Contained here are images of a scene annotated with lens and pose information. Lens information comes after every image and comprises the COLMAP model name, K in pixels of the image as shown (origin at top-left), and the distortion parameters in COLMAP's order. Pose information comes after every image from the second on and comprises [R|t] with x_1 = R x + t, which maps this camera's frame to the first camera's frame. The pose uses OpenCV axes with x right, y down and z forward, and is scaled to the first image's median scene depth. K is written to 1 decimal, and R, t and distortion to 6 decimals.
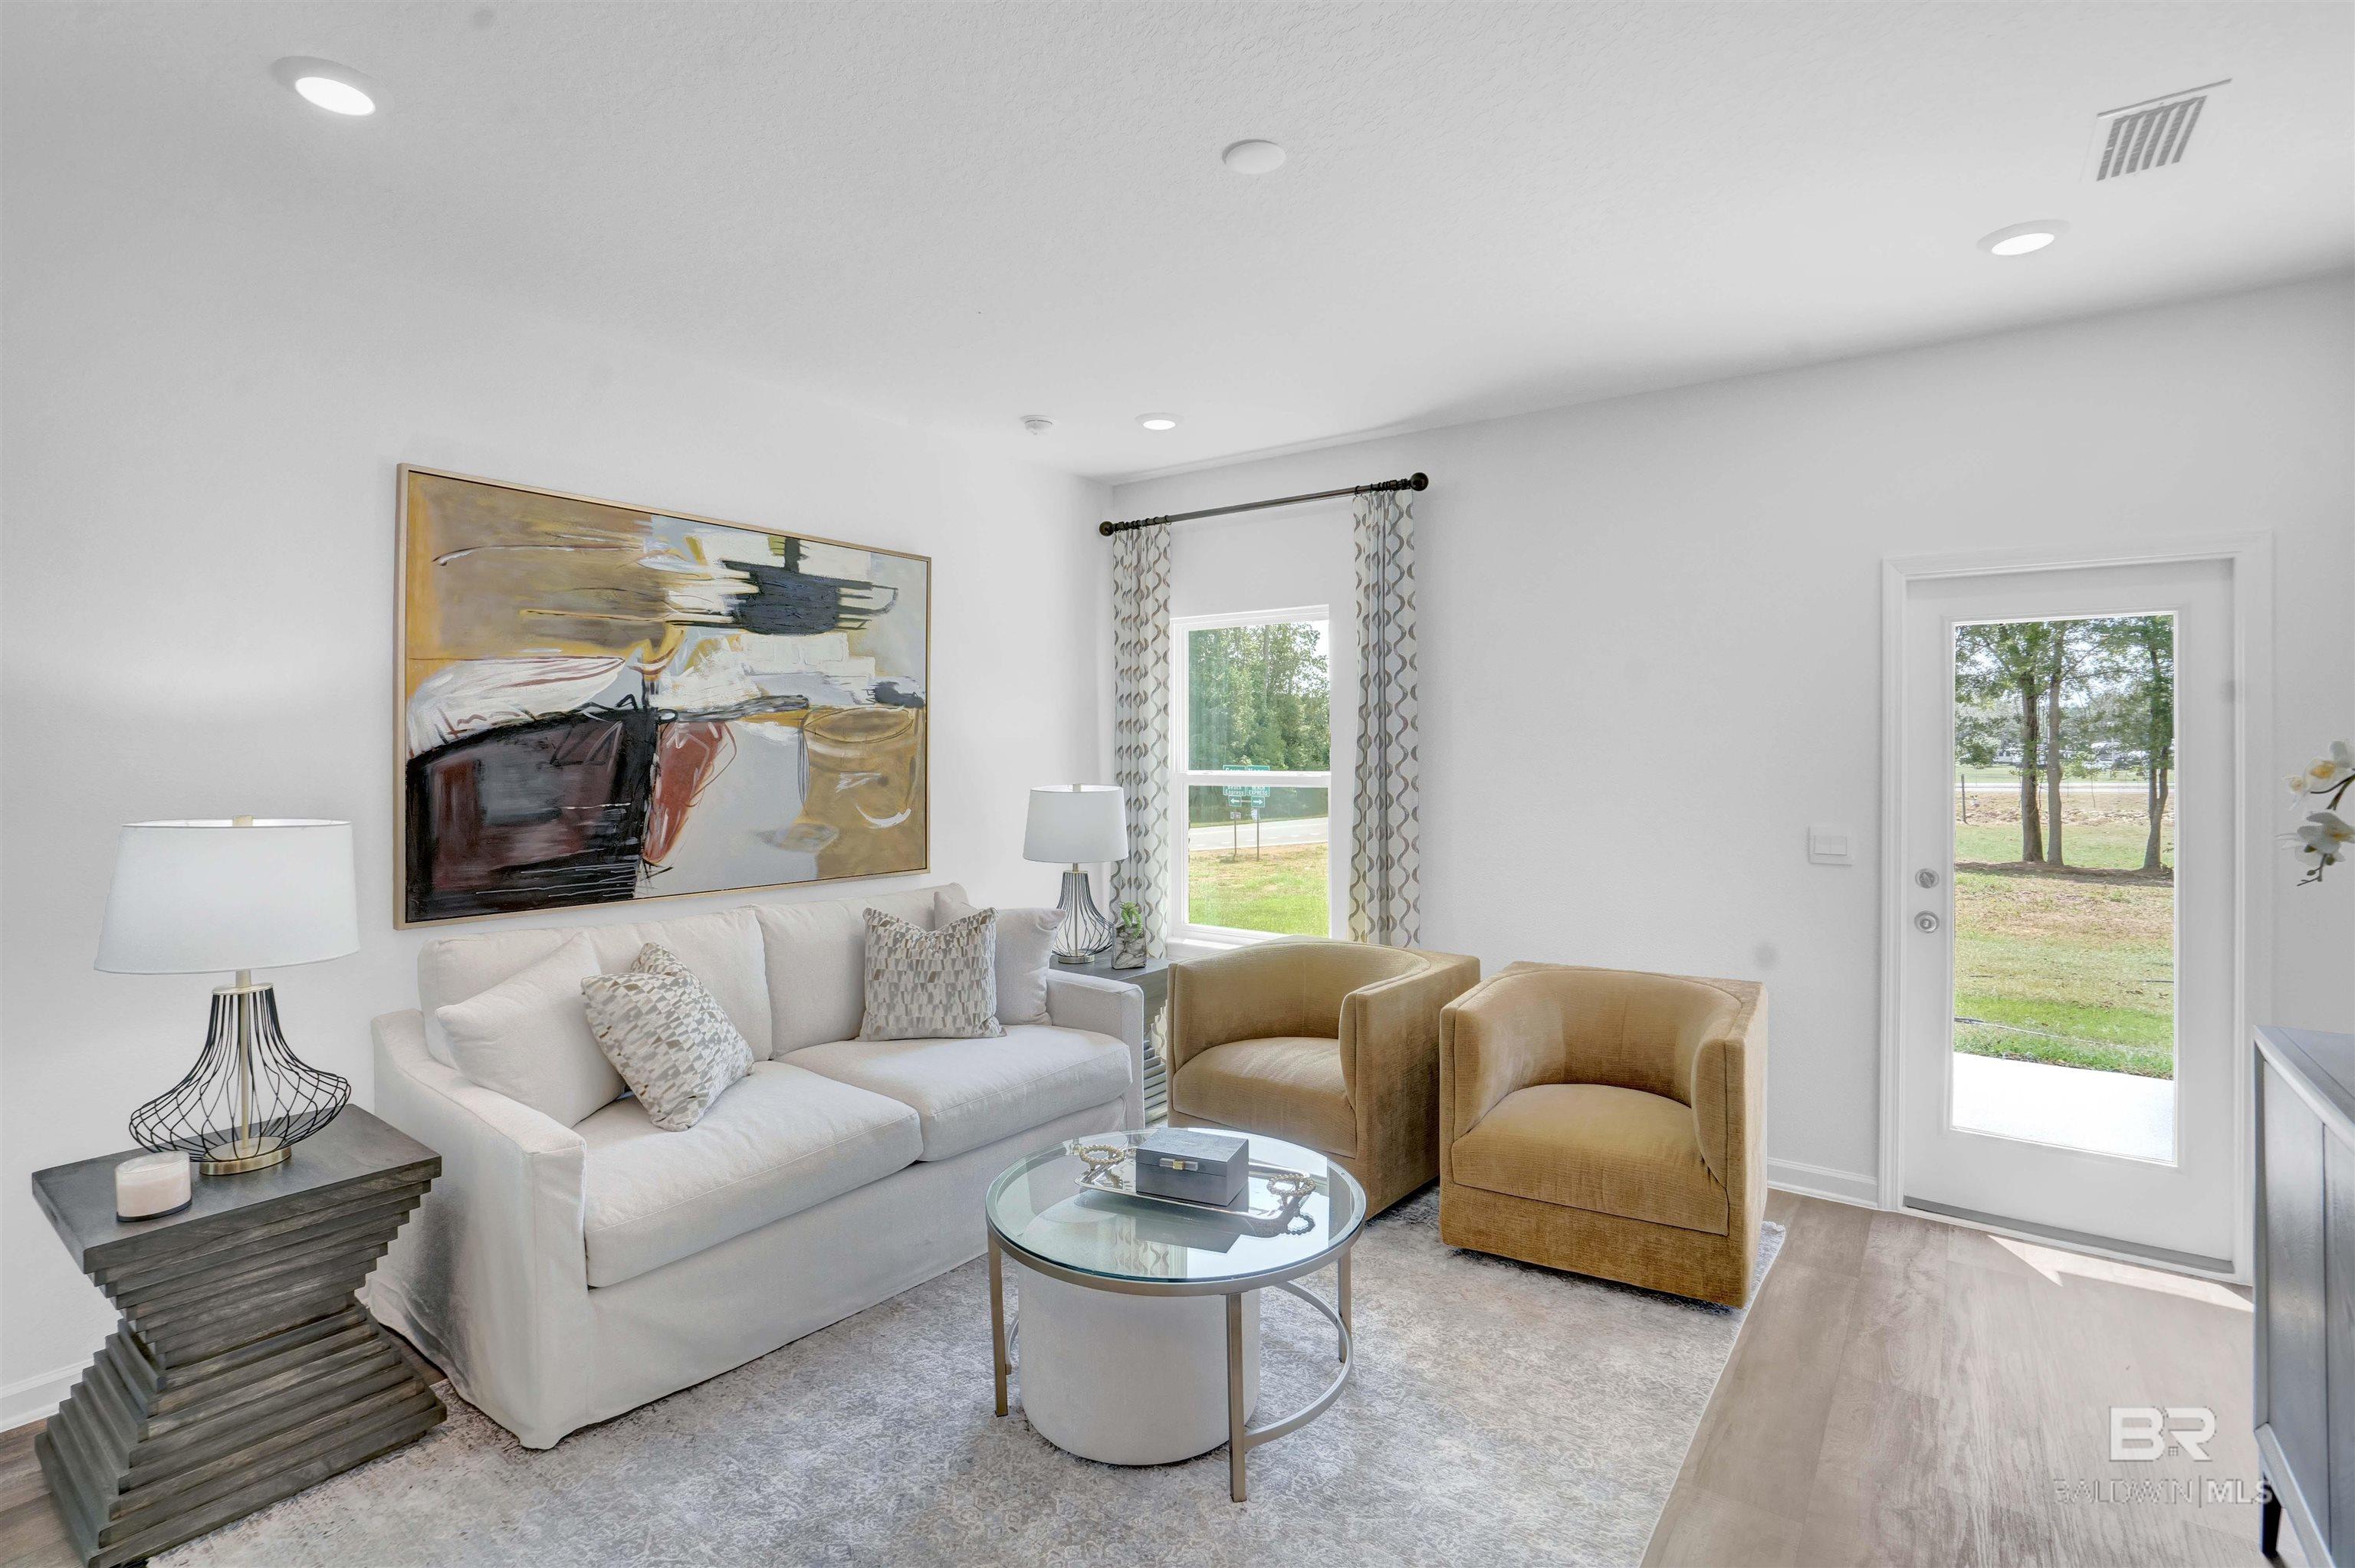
lens RADIAL K [[1071.0, 0, 1166.7], [0, 1071.0, 769.4], [0, 0, 1]] dist [-0.064375, 0.035763]
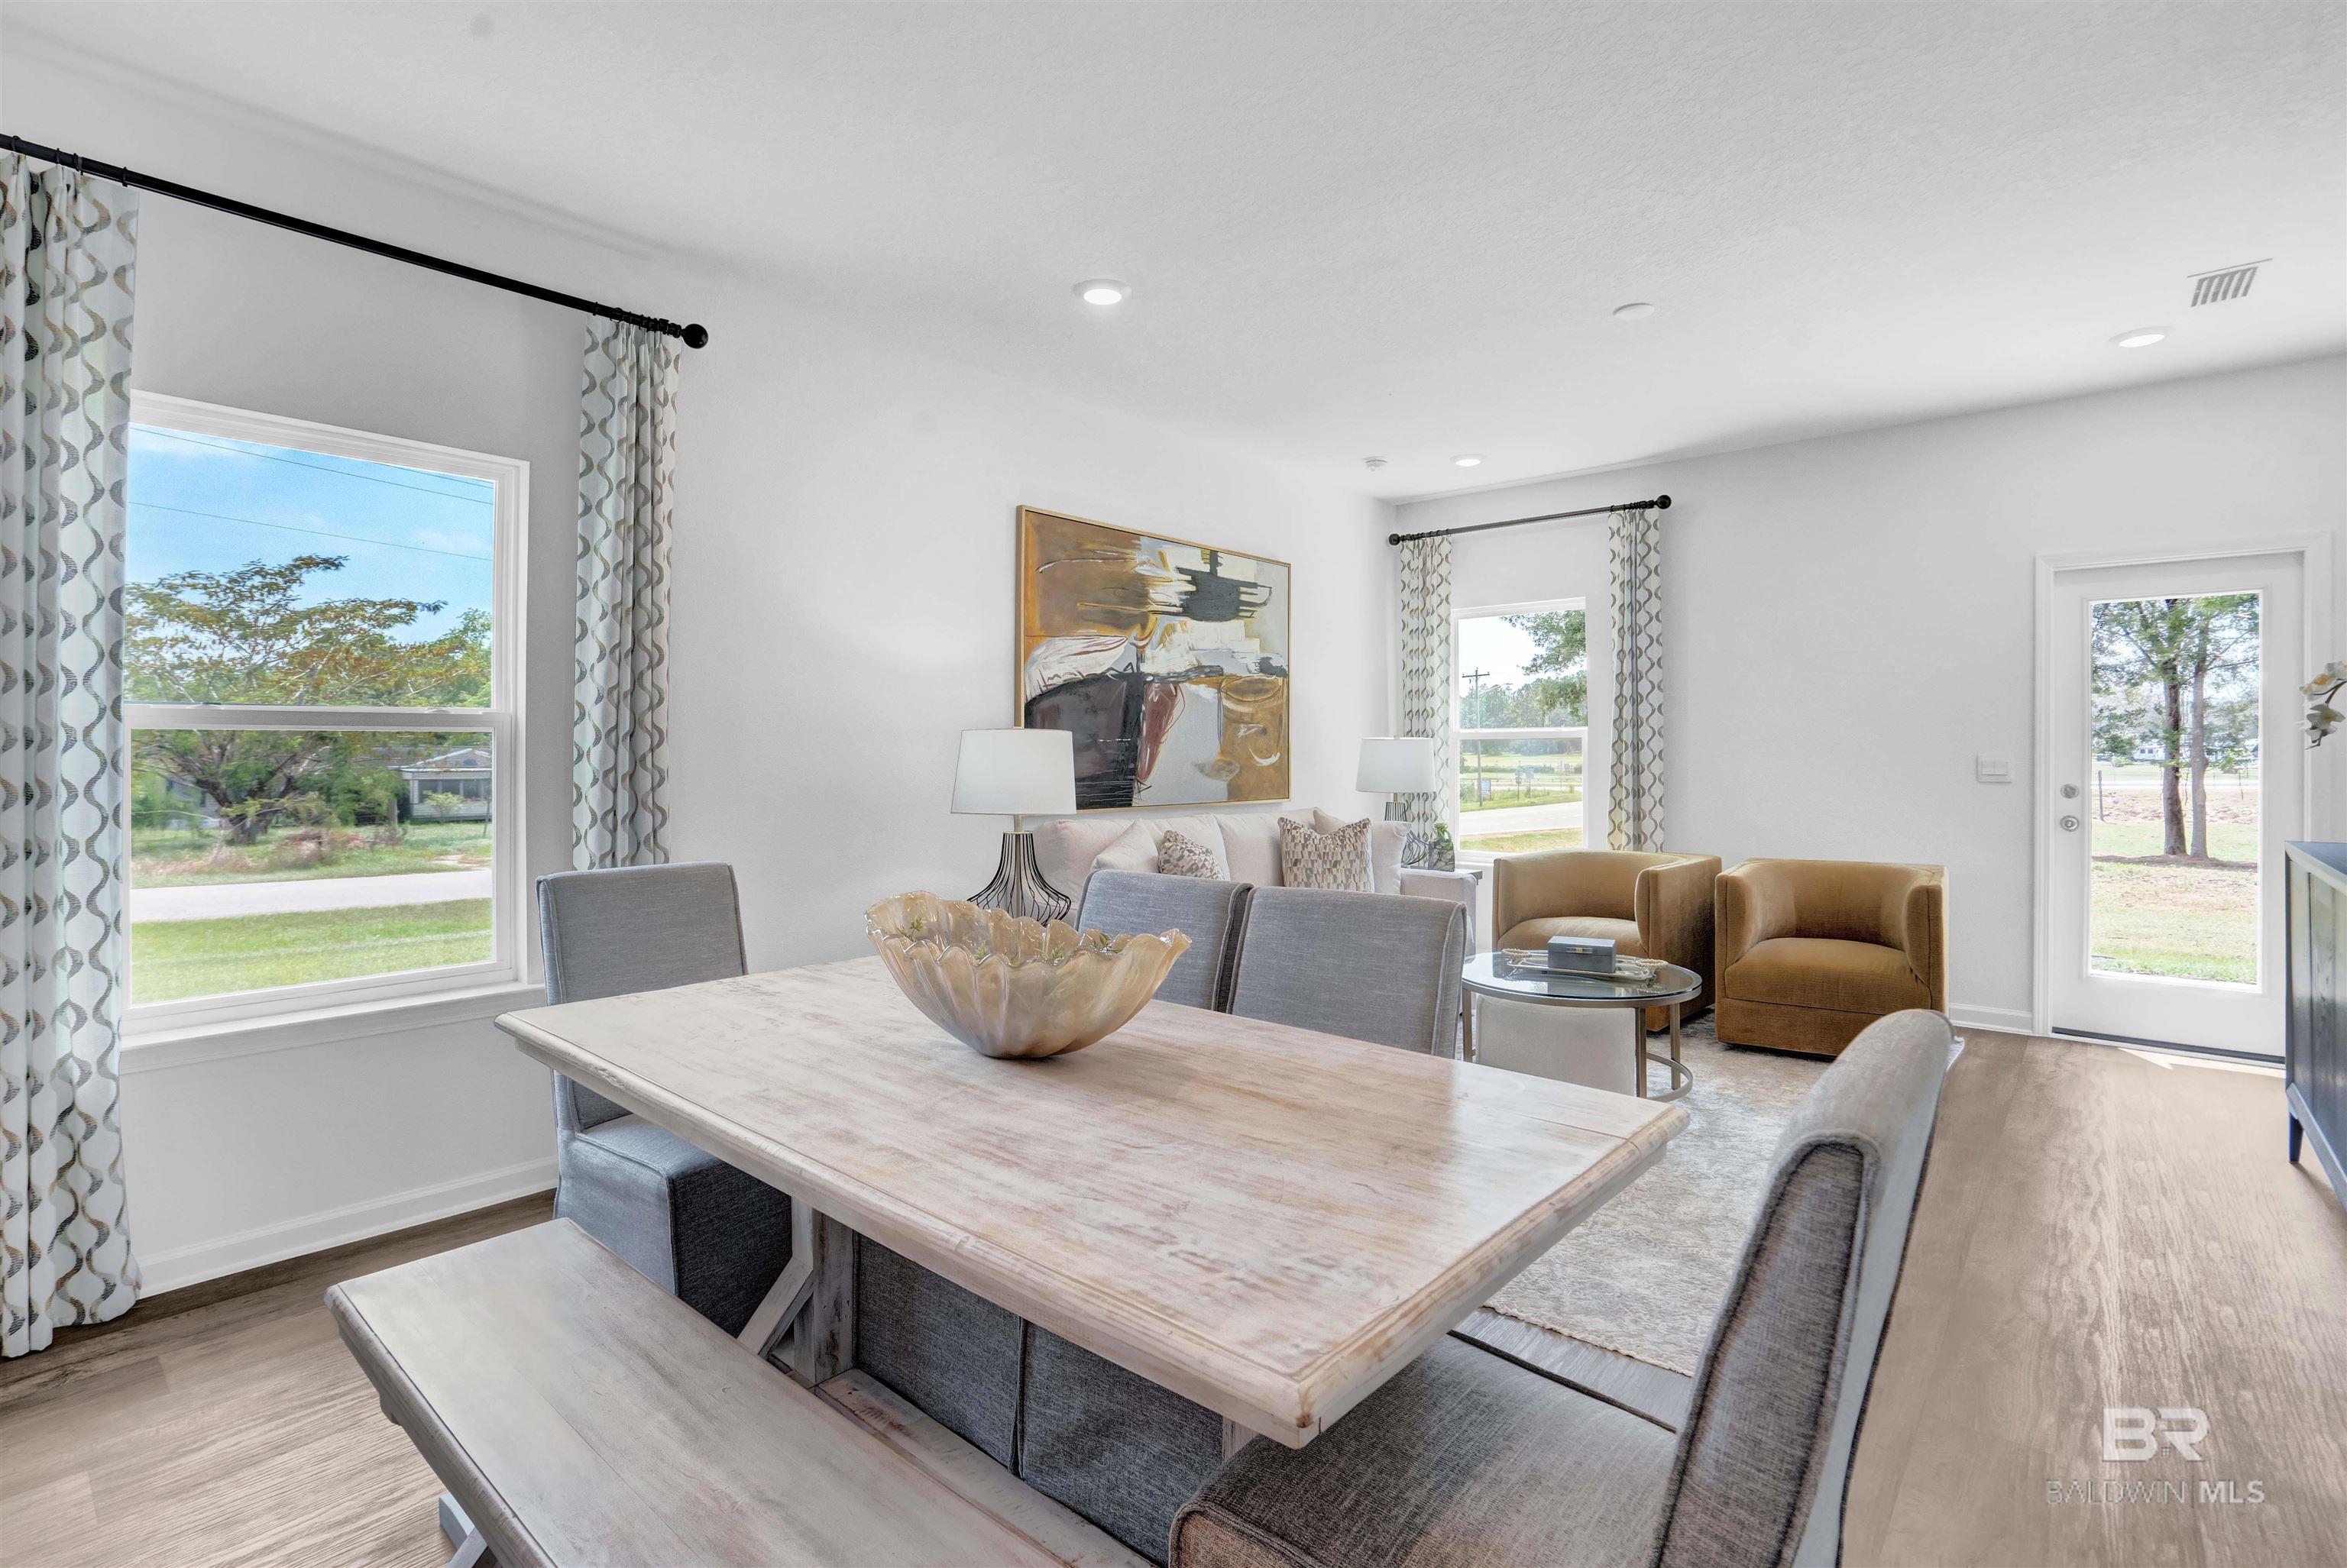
lens RADIAL K [[1096.7, 0, 1173.5], [0, 1096.7, 784.0], [0, 0, 1]] dist [-0.066286, 0.035729]
pose [[0.997900, -0.004189, -0.064631, -0.314715], [0.004638, 0.999966, 0.006798, 0.073423], [0.064600, -0.007084, 0.997886, -0.416349]]
